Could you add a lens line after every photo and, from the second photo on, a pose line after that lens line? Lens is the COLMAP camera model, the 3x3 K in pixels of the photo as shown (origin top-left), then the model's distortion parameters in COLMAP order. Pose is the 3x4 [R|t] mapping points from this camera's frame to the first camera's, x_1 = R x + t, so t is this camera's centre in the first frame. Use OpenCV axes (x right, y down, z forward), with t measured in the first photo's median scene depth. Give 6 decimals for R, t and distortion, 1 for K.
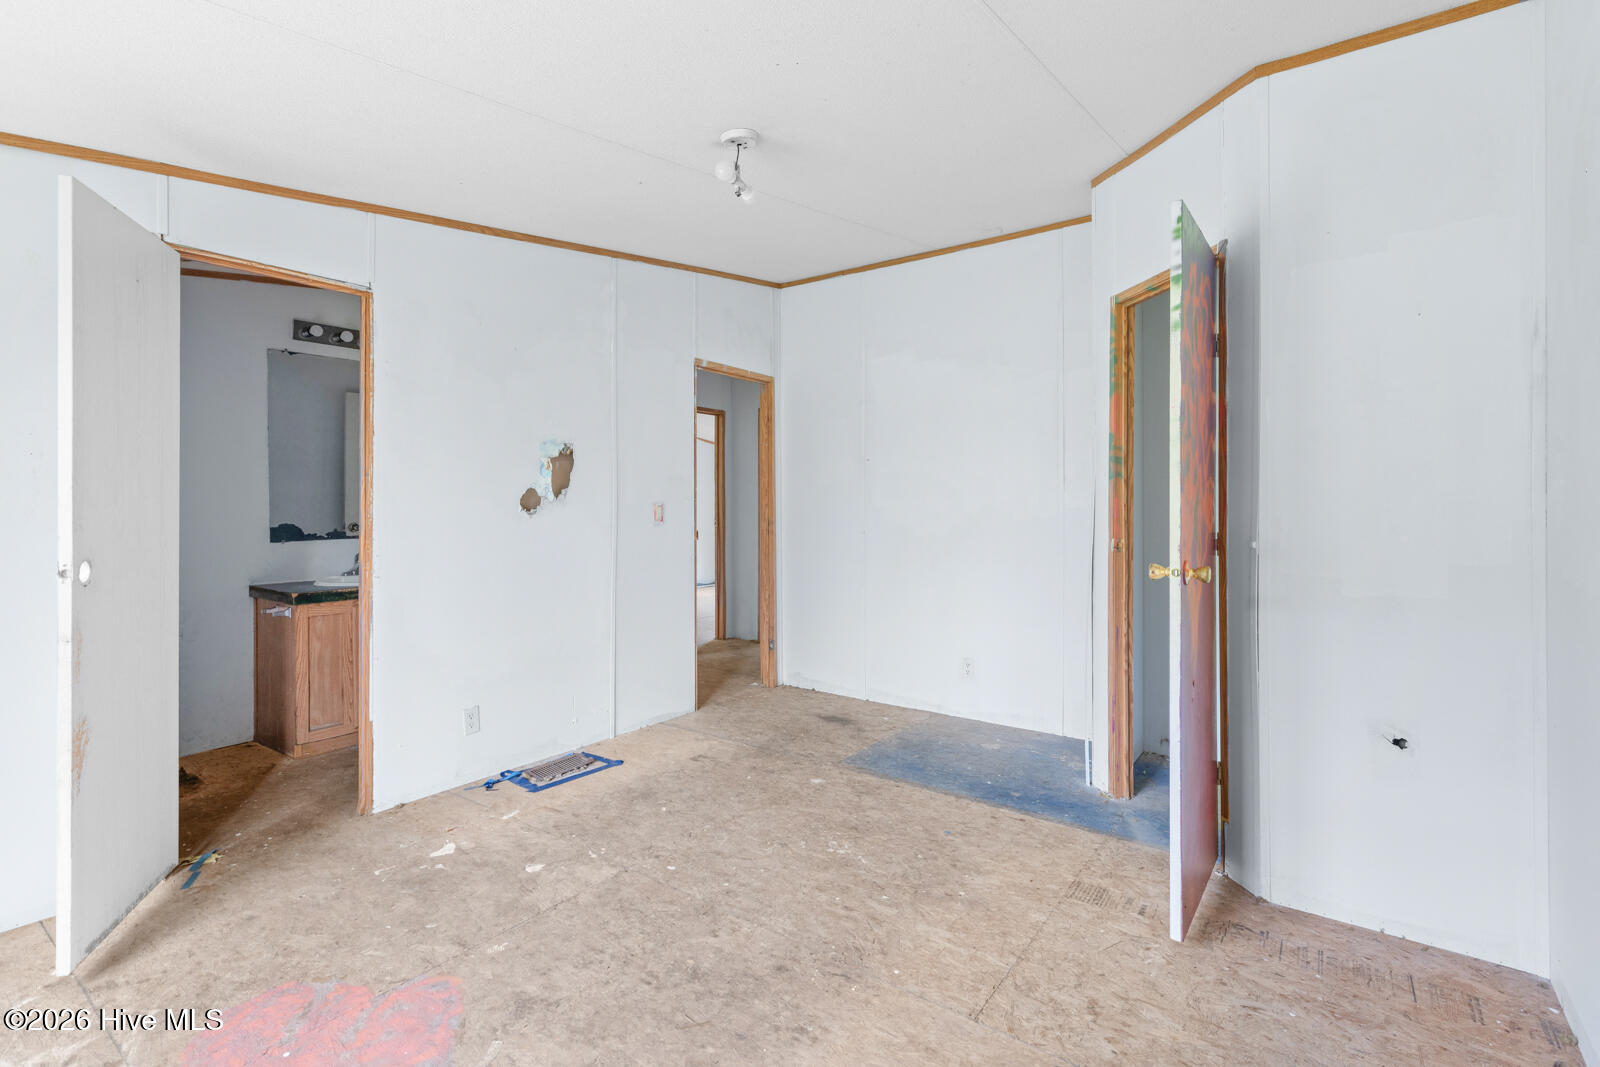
lens RADIAL K [[750.6, 0, 800.0], [0, 750.6, 533.5], [0, 0, 1]] dist [0.002714, 0.000682]
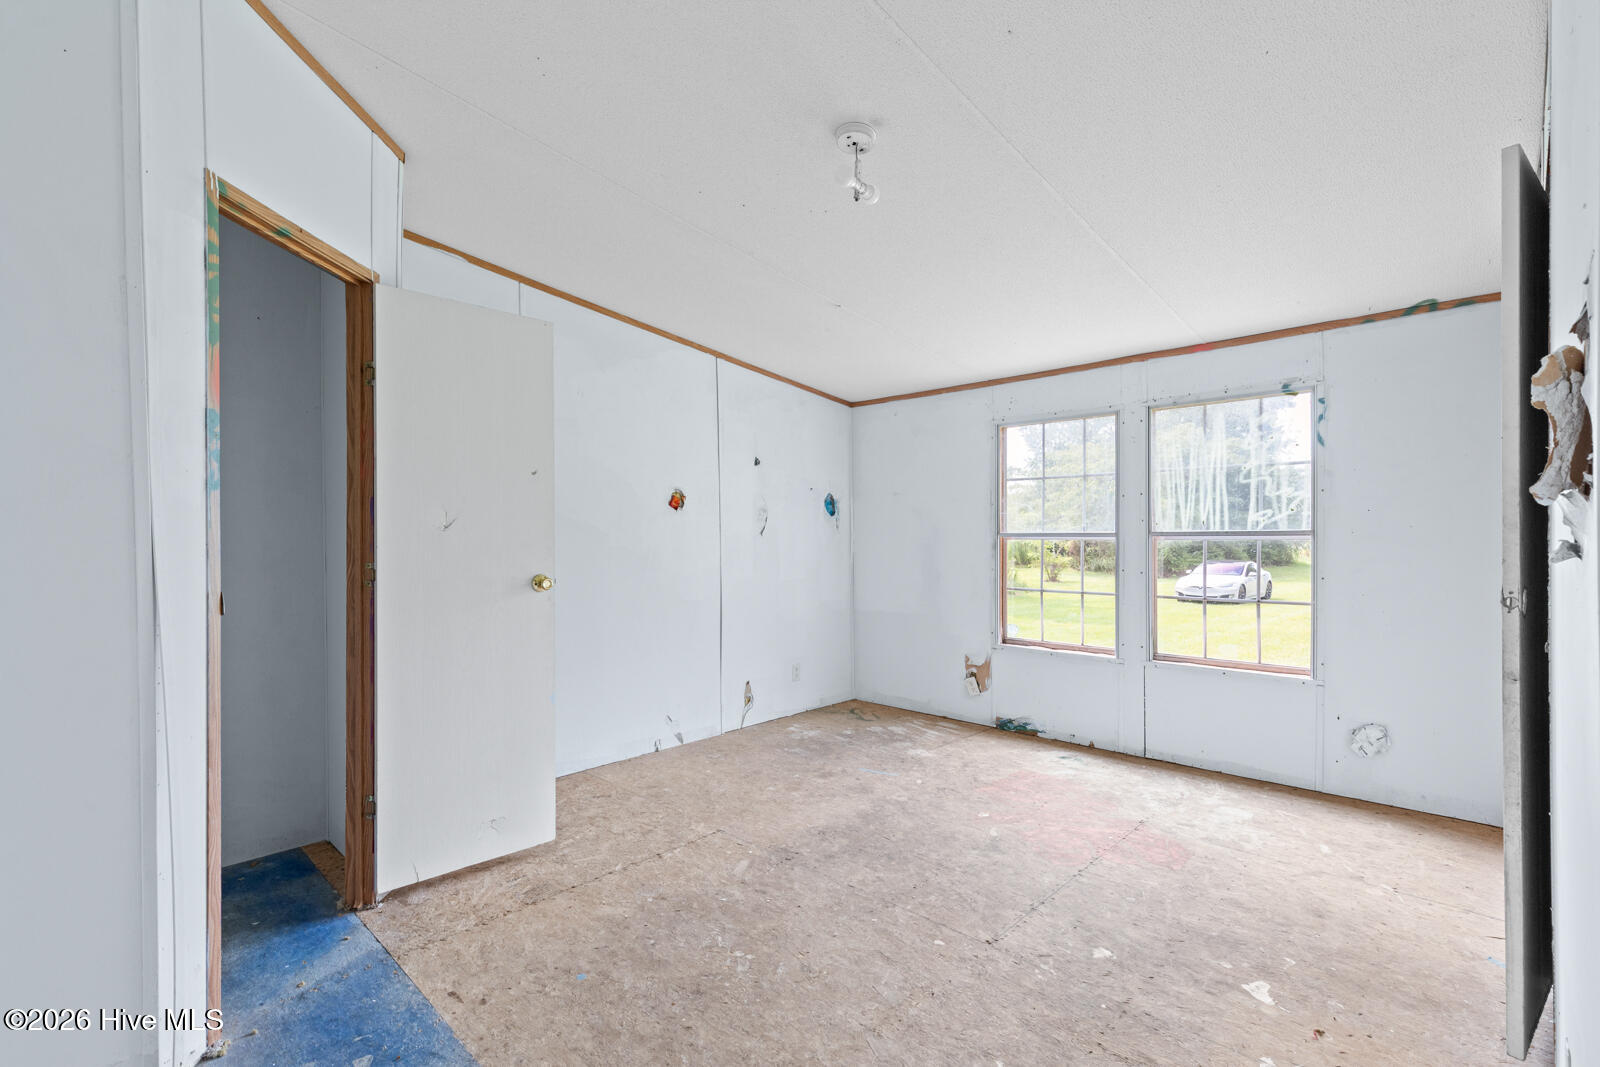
lens RADIAL K [[750.6, 0, 800.0], [0, 750.6, 533.5], [0, 0, 1]] dist [0.002714, 0.000682]
pose [[-0.989778, 0.013396, 0.141986, -0.138317], [0.016875, 0.999585, 0.023326, -0.056427], [-0.141614, 0.025484, -0.989594, 1.837727]]
